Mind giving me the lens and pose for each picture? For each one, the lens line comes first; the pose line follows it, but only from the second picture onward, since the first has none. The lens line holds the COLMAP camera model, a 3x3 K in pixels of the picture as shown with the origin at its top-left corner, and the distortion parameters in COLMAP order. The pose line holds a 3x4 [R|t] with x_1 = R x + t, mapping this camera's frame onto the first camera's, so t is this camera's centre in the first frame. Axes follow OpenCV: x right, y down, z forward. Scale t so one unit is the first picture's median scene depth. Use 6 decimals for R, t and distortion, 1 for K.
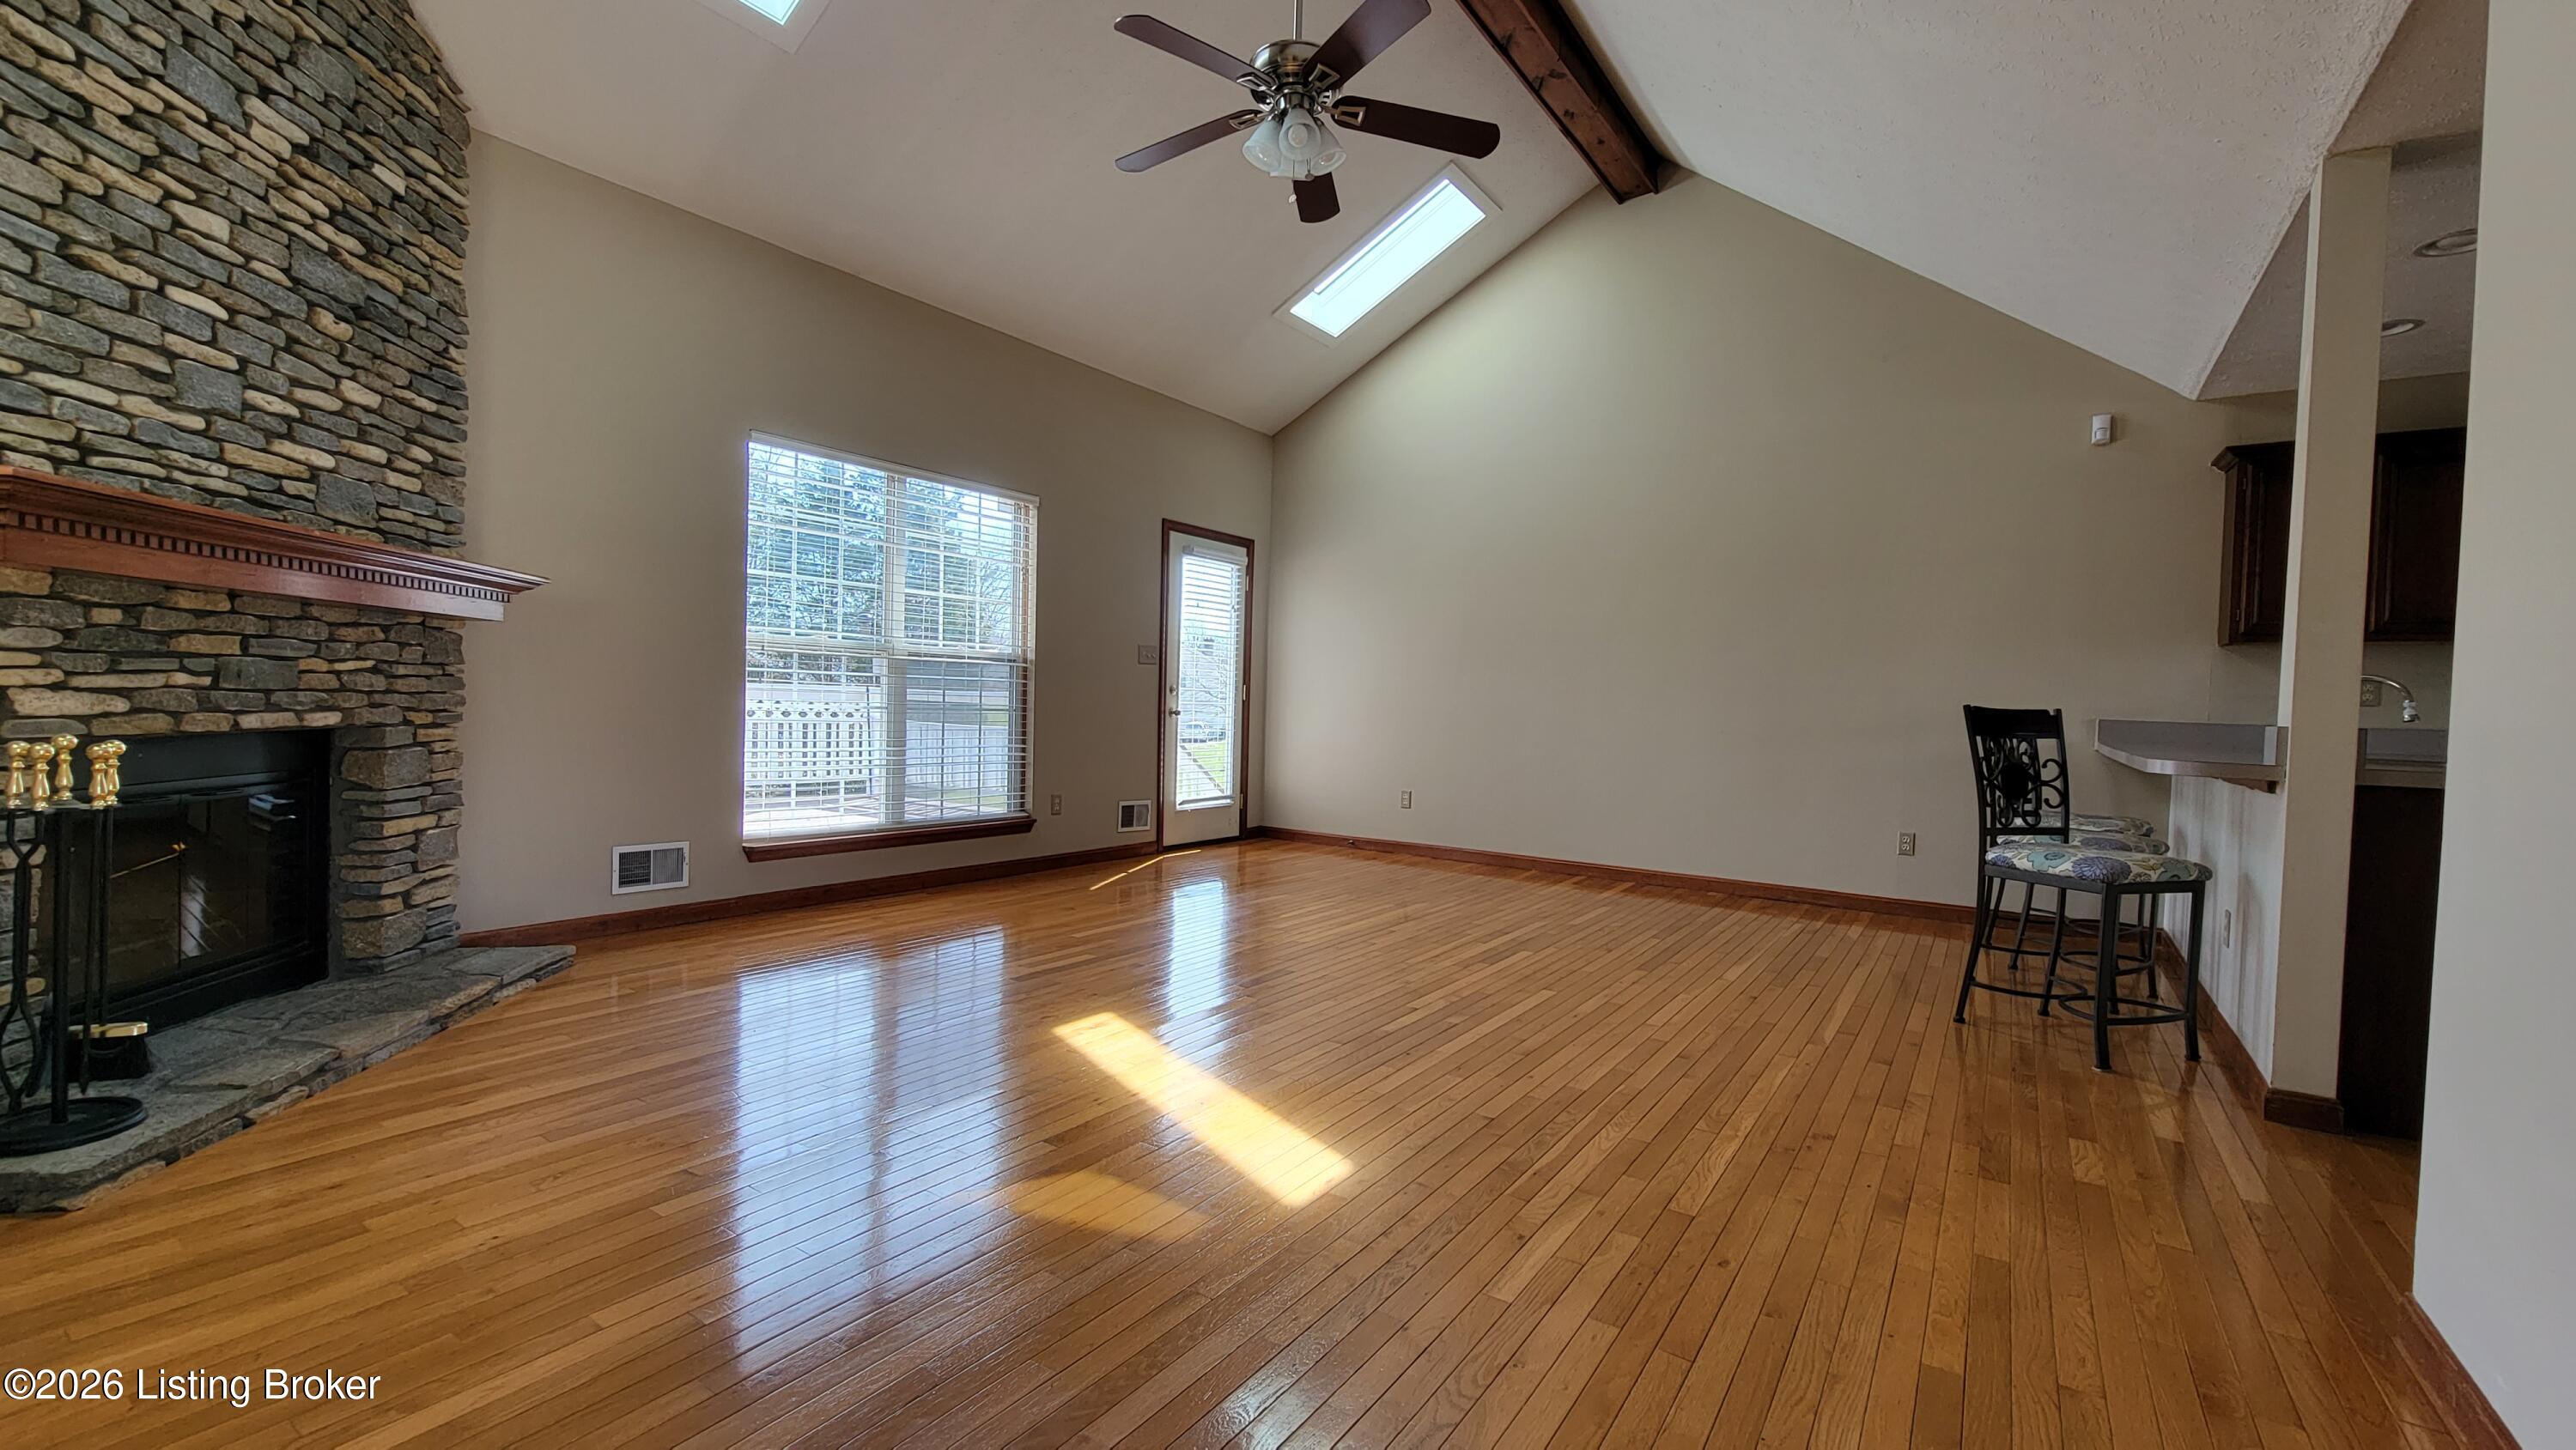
lens RADIAL K [[1051.8, 0, 1278.9], [0, 1051.8, 719.5], [0, 0, 1]] dist [-0.002183, -0.001143]
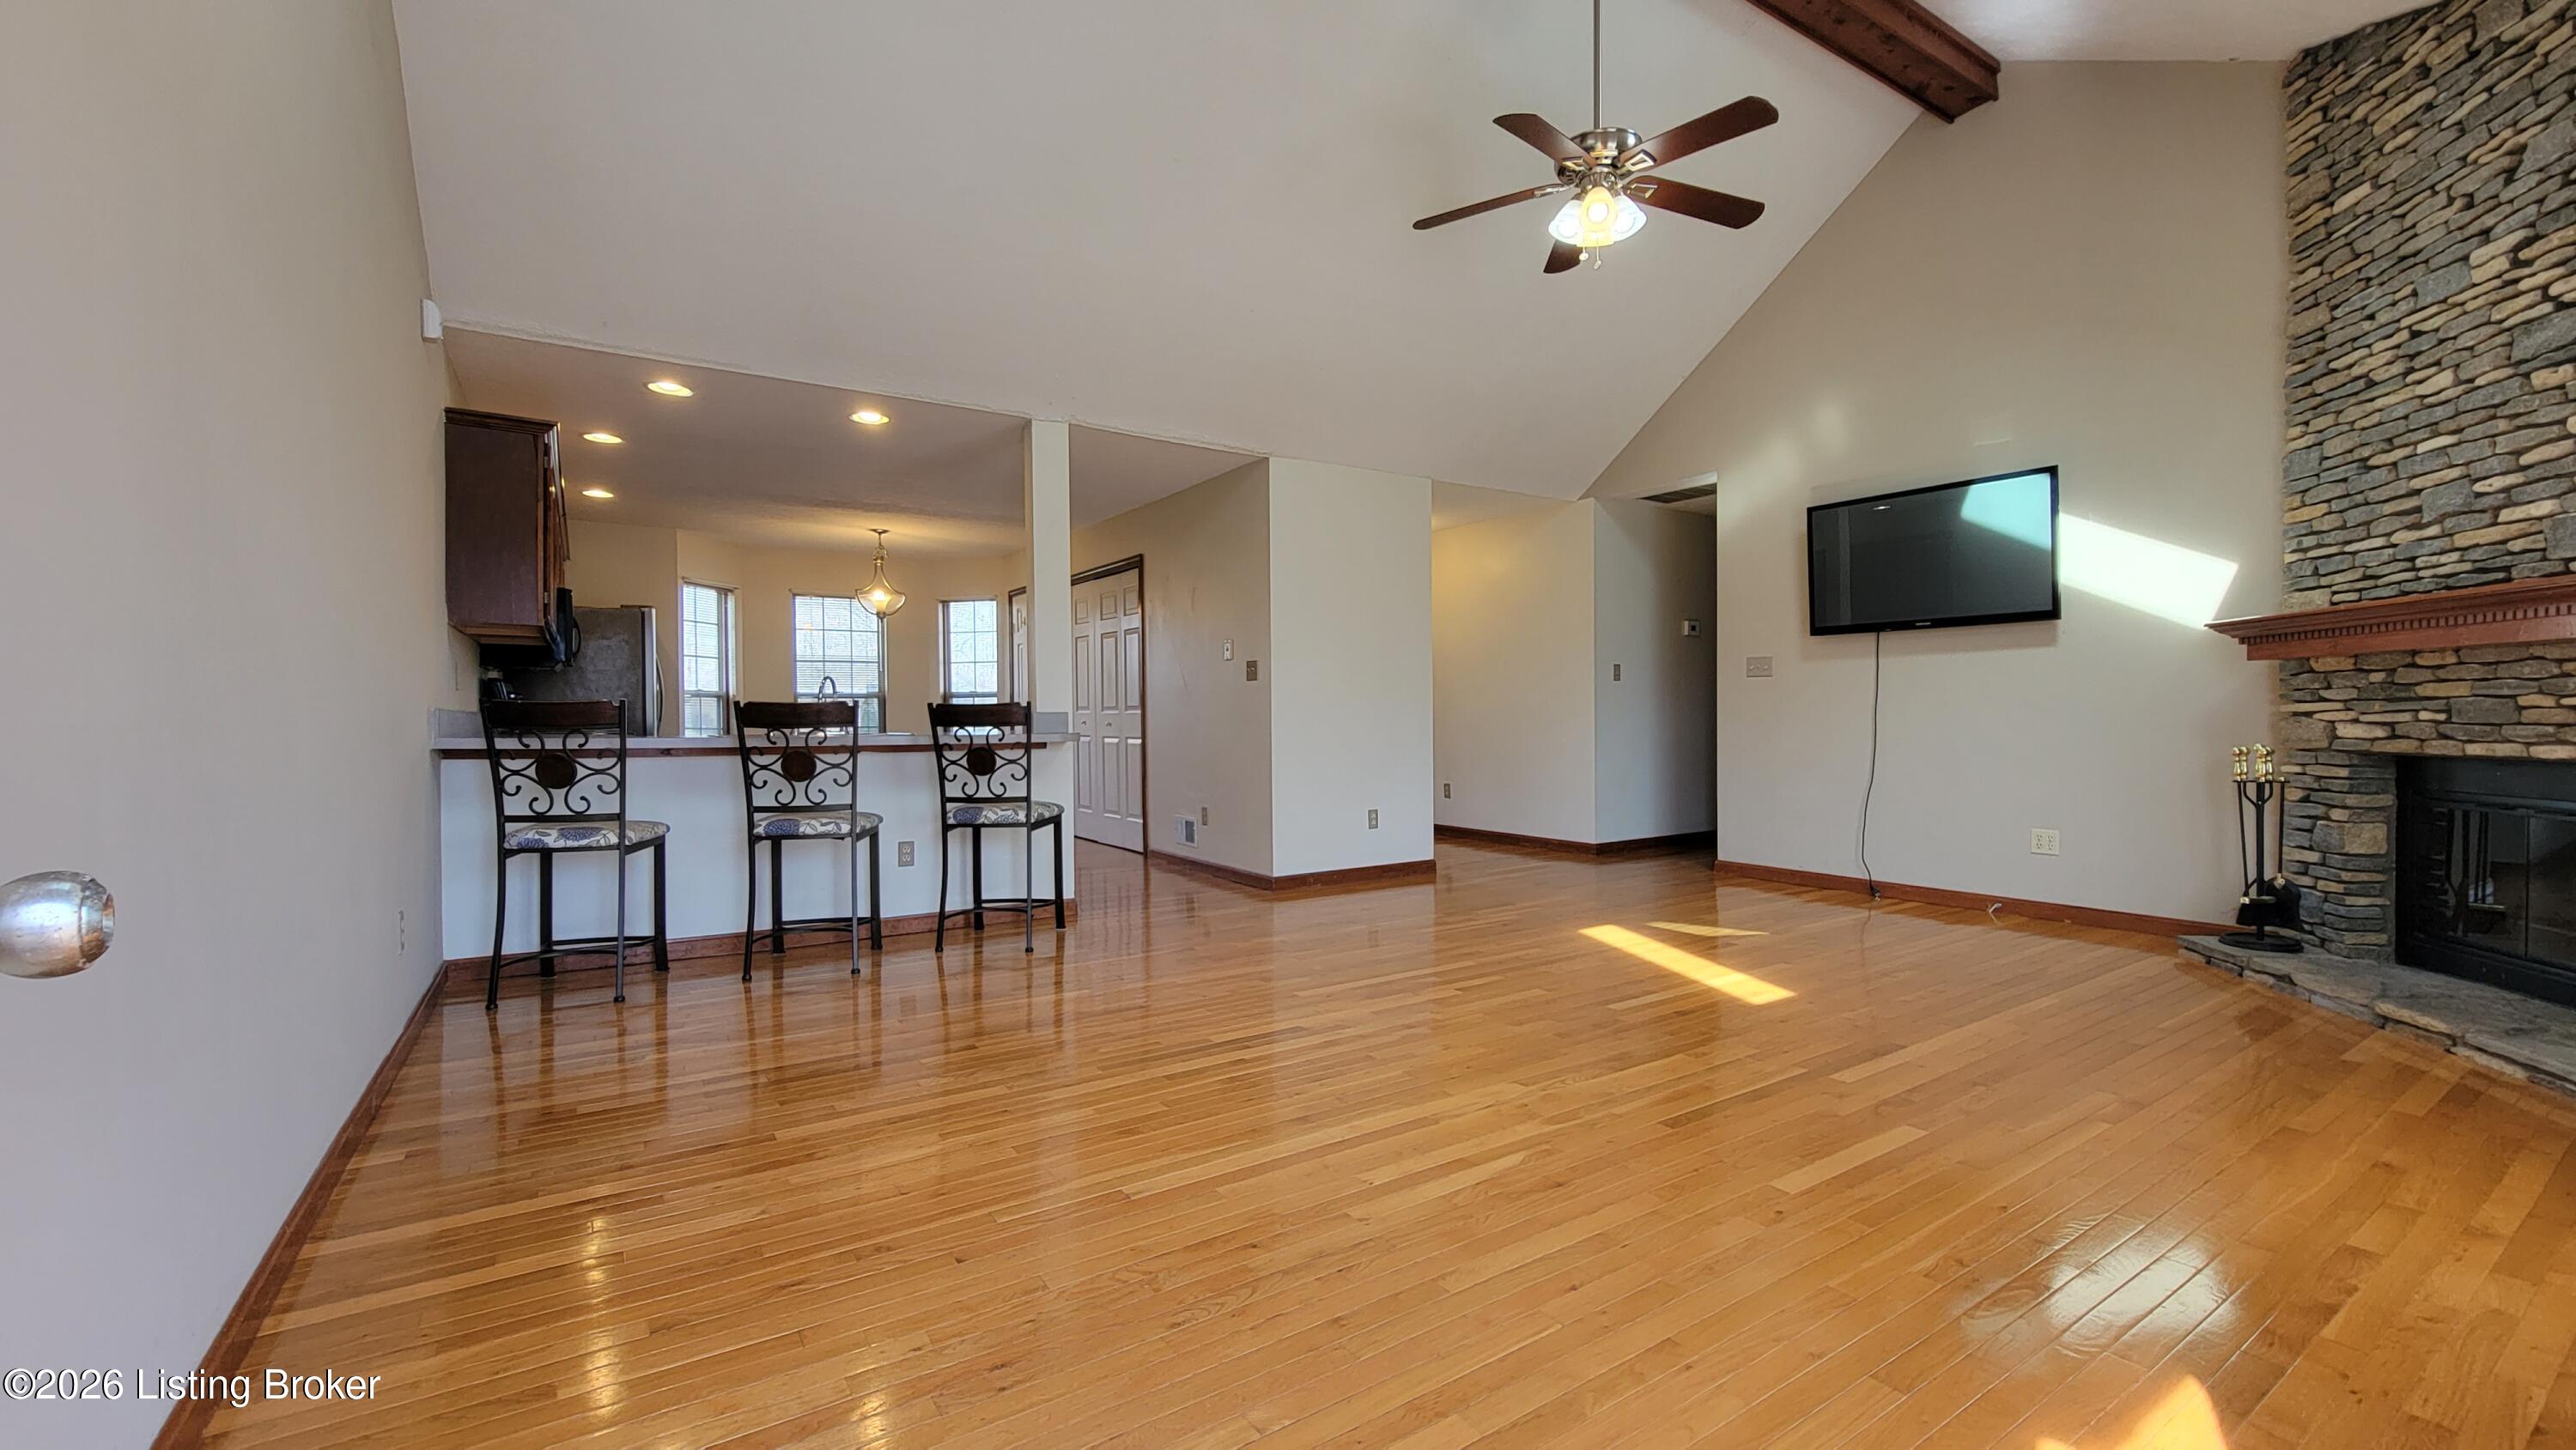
lens RADIAL K [[1051.8, 0, 1273.5], [0, 1051.8, 723.3], [0, 0, 1]] dist [-0.002183, -0.001143]
pose [[-0.927624, -0.025295, 0.372657, -0.119379], [-0.012219, 0.999225, 0.037410, -0.055424], [-0.373314, 0.030149, -0.927215, 2.574522]]
